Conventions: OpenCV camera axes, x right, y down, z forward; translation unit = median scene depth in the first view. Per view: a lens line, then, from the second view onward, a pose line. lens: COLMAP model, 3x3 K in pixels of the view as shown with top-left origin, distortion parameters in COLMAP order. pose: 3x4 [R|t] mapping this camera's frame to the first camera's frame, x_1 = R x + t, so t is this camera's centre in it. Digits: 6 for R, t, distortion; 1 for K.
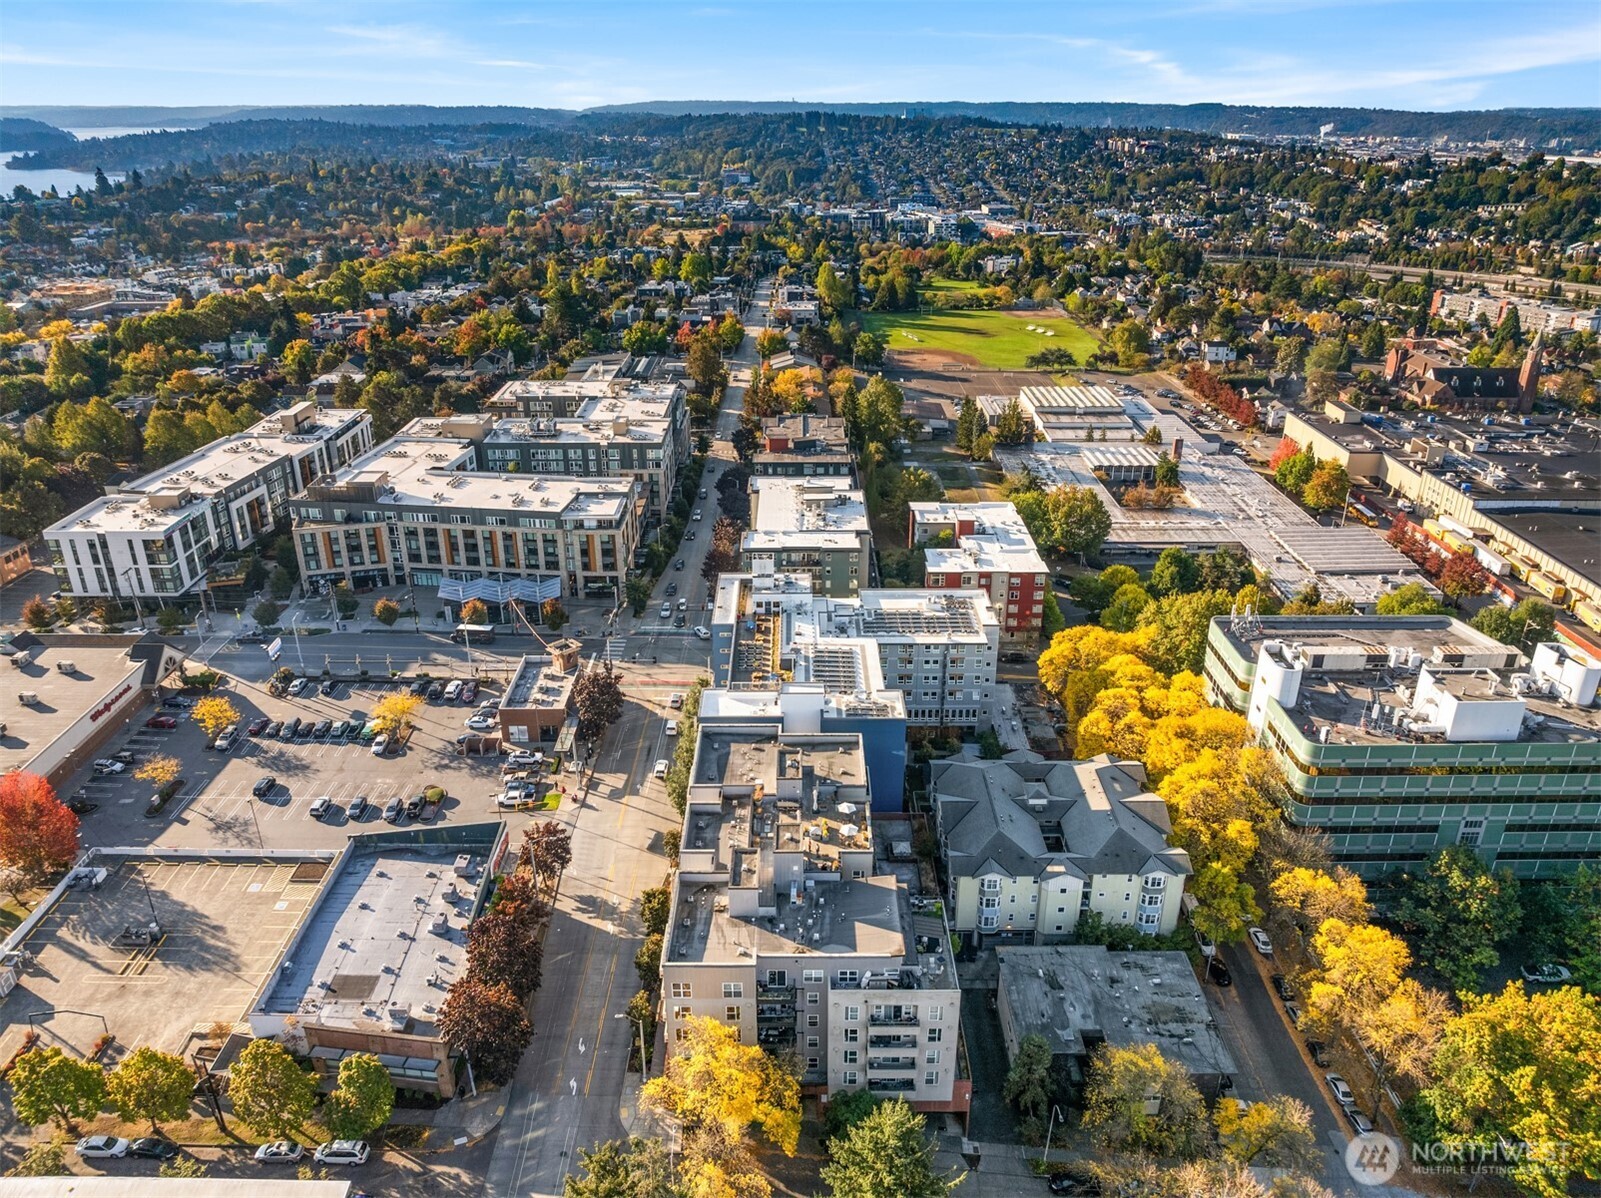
lens RADIAL K [[1130.2, 0, 803.4], [0, 1130.2, 601.8], [0, 0, 1]] dist [-0.037867, 0.003669]
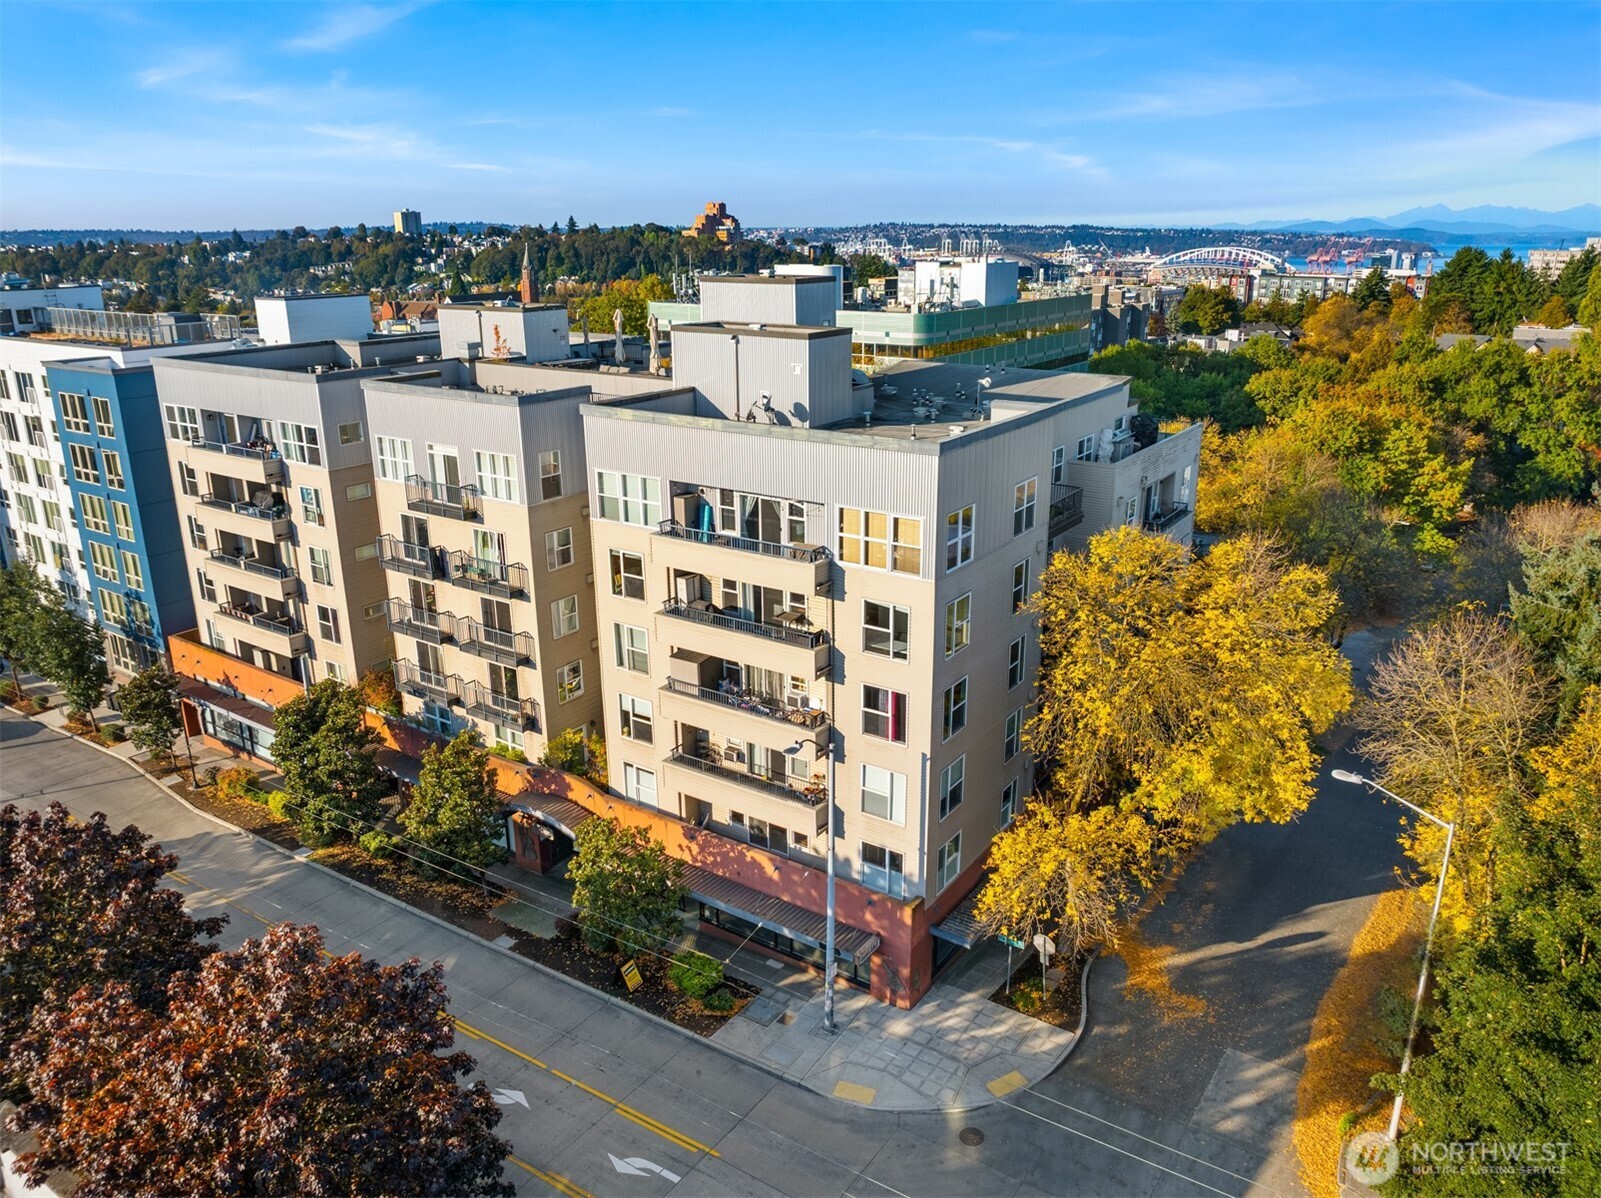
lens RADIAL K [[1130.2, 0, 816.9], [0, 1130.2, 581.8], [0, 0, 1]] dist [-0.037867, 0.003669]
pose [[0.555499, -0.250199, 0.792983, -0.186055], [0.345618, 0.936850, 0.053480, 0.155653], [-0.756287, 0.244361, 0.606892, 0.399173]]
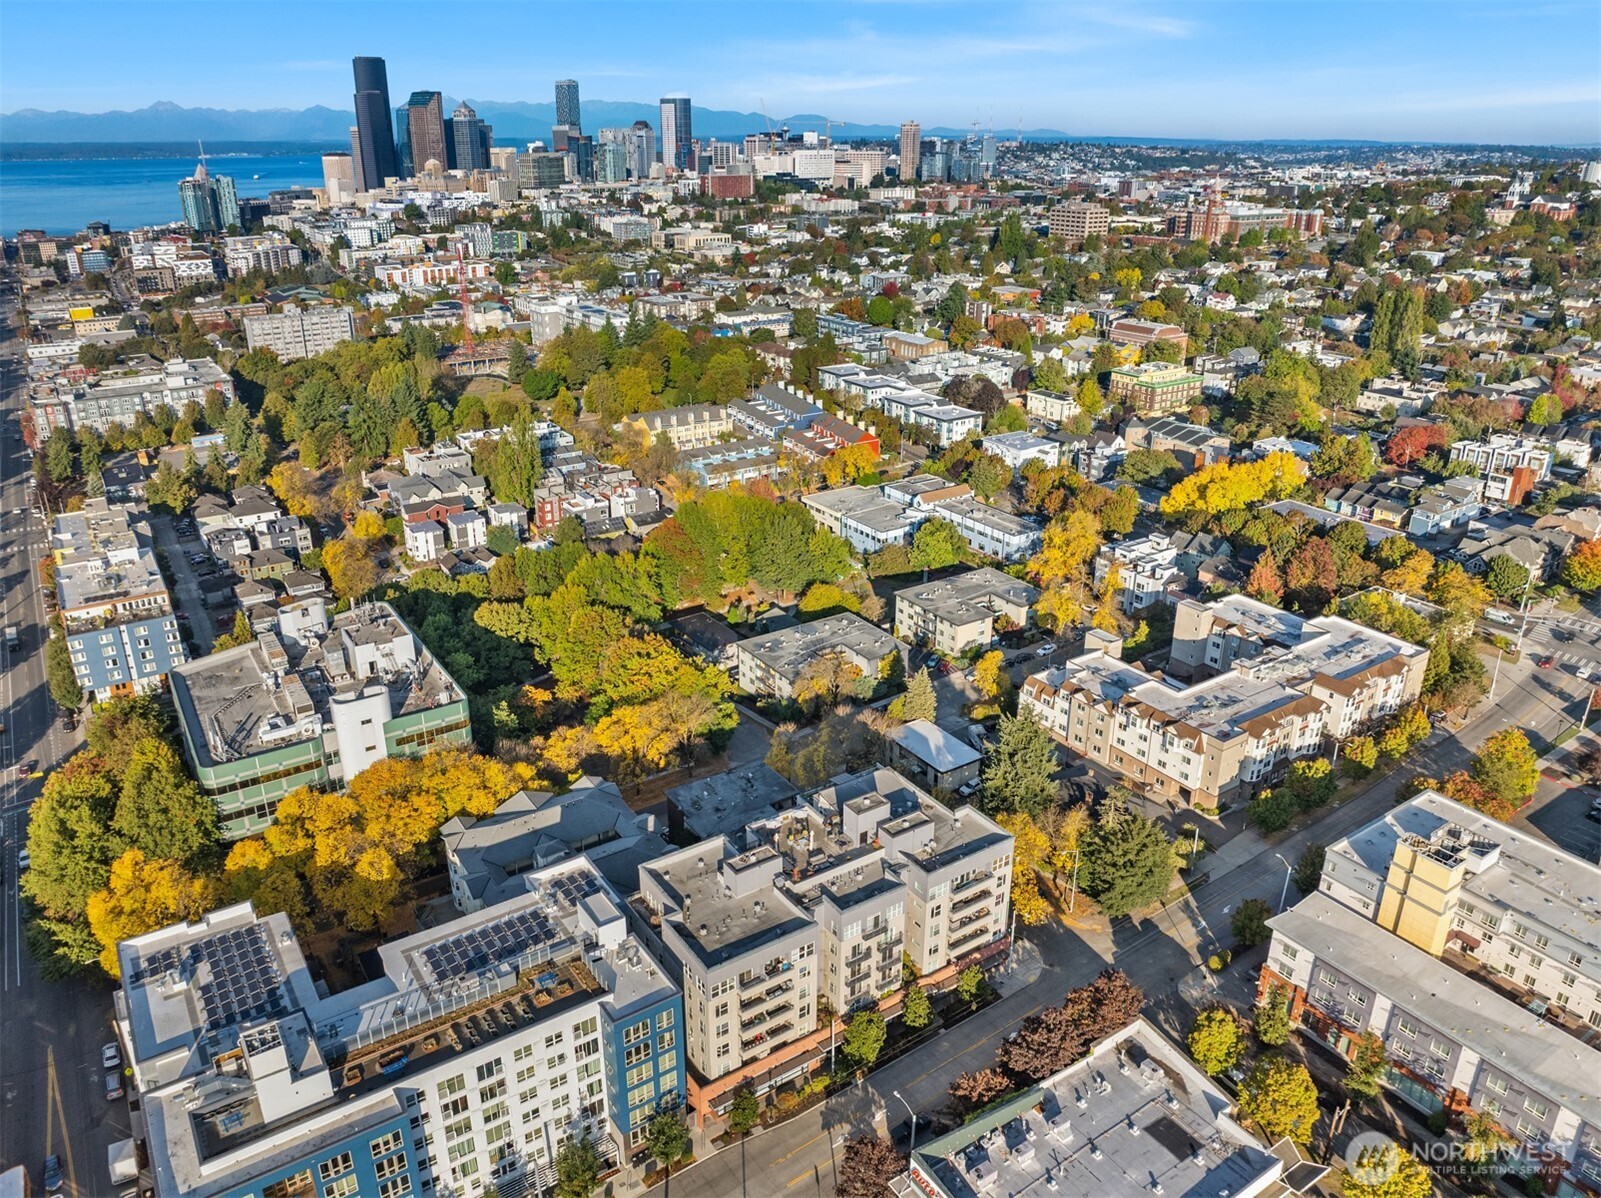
lens RADIAL K [[1130.2, 0, 804.8], [0, 1130.2, 577.8], [0, 0, 1]] dist [-0.037867, 0.003669]
pose [[-0.555446, -0.304246, 0.773896, -0.435850], [0.341218, 0.765312, 0.545773, -0.341108], [-0.758321, 0.567214, -0.321275, 0.678704]]
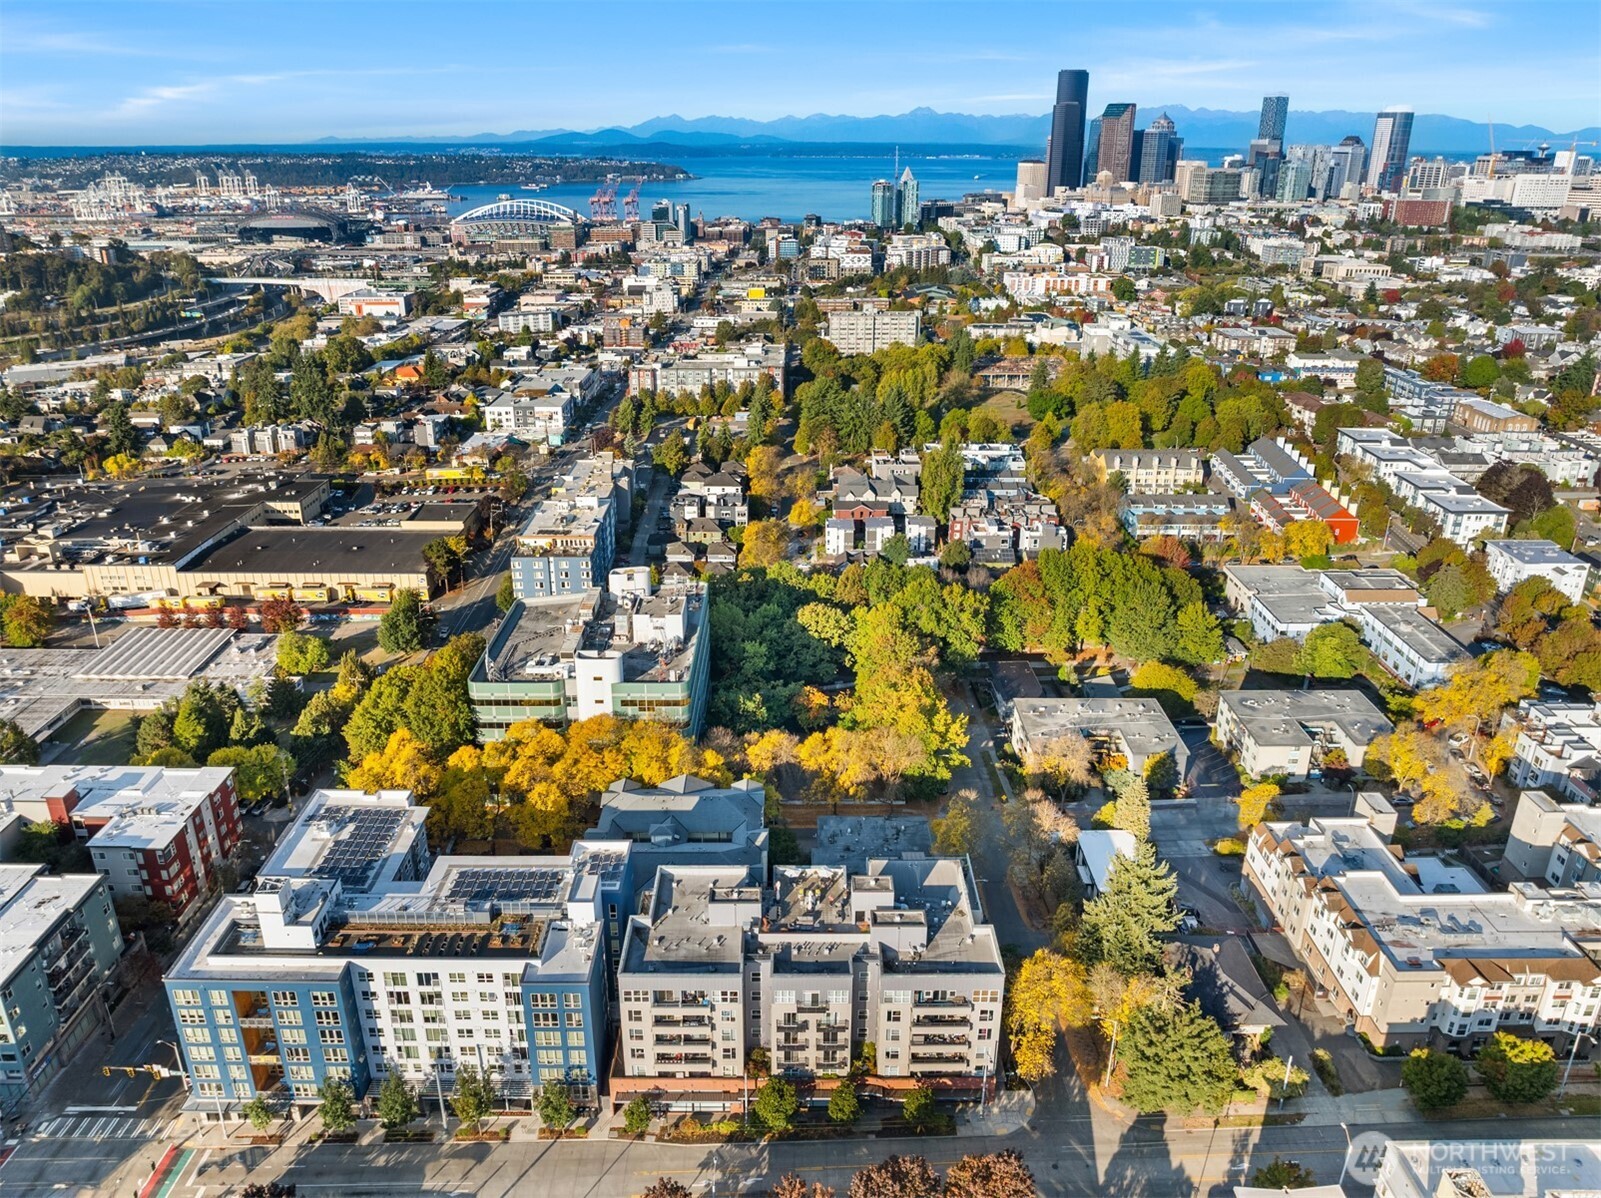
lens RADIAL K [[1130.2, 0, 808.8], [0, 1130.2, 580.7], [0, 0, 1]] dist [-0.037867, 0.003669]
pose [[-0.008772, -0.363765, 0.931450, -0.517225], [0.404073, 0.850759, 0.336058, -0.250407], [-0.914685, 0.379322, 0.139524, 0.406009]]
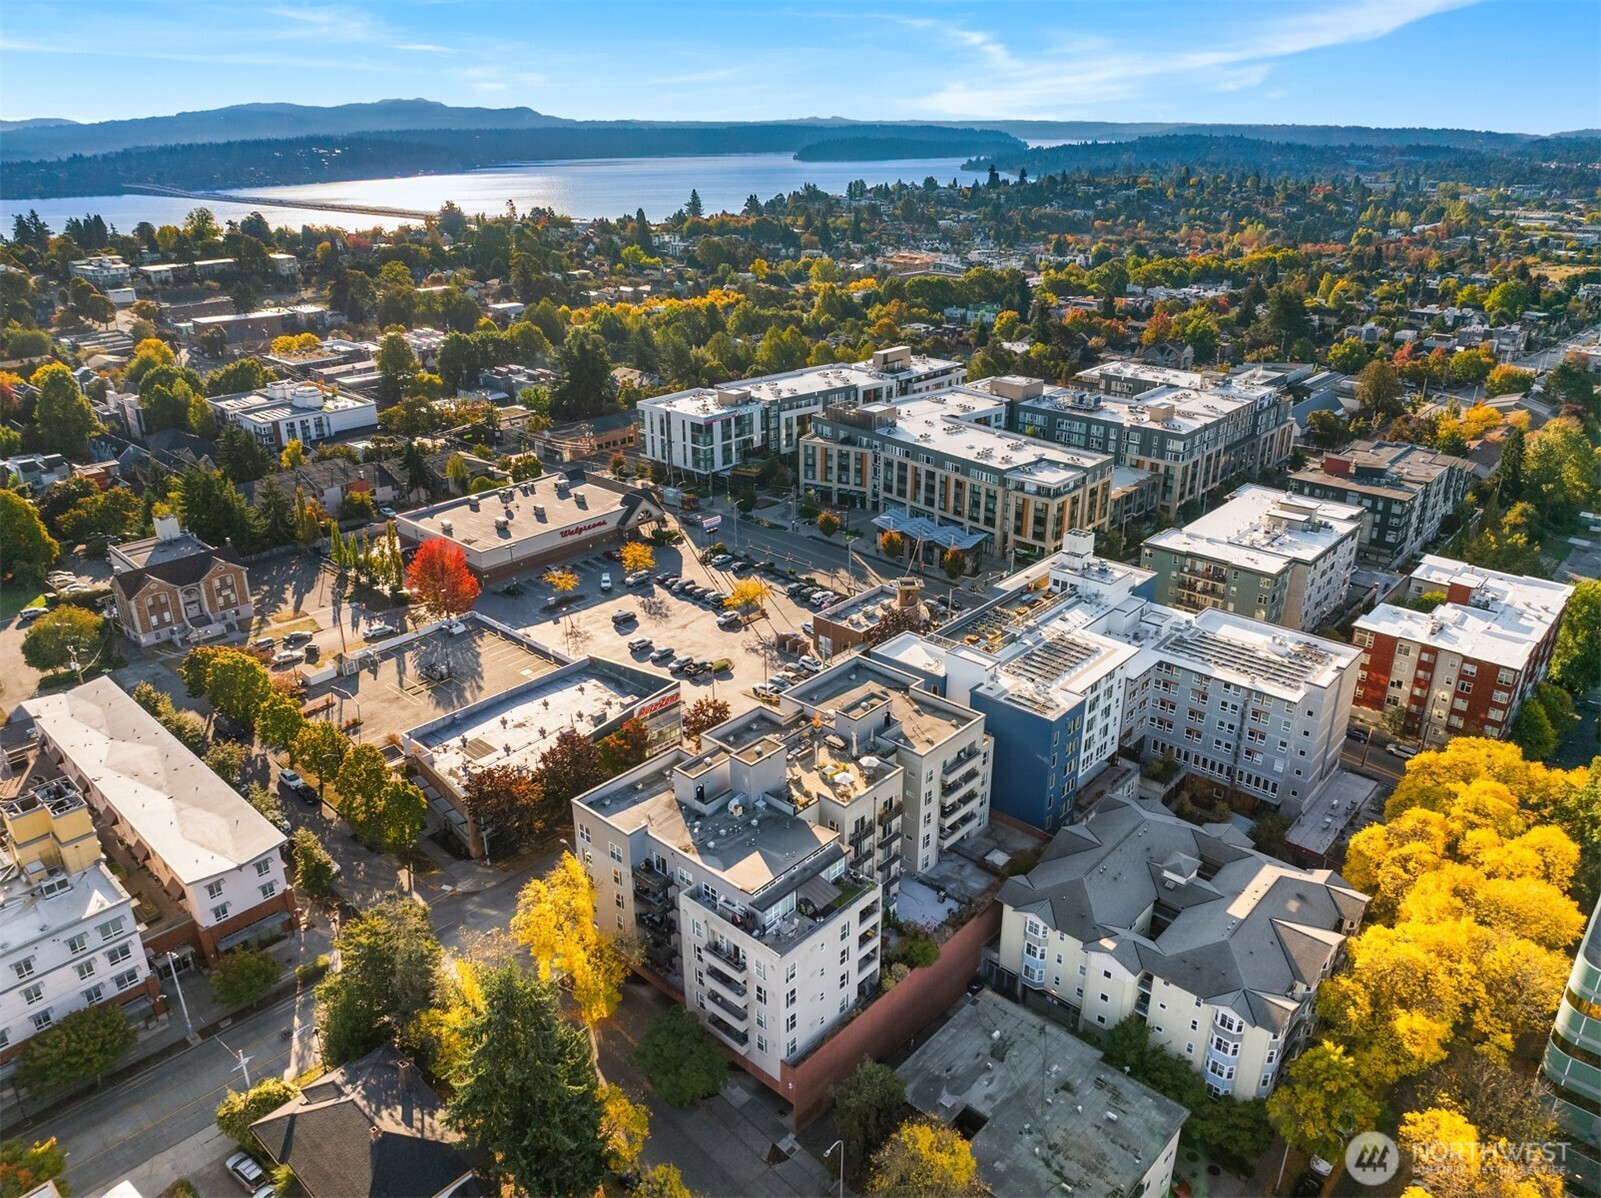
lens RADIAL K [[1130.2, 0, 807.0], [0, 1130.2, 594.3], [0, 0, 1]] dist [-0.037867, 0.003669]
pose [[0.738675, 0.257071, -0.623116, 0.303578], [-0.270888, 0.959700, 0.074807, -0.001621], [0.617235, 0.113537, 0.778544, 0.134449]]
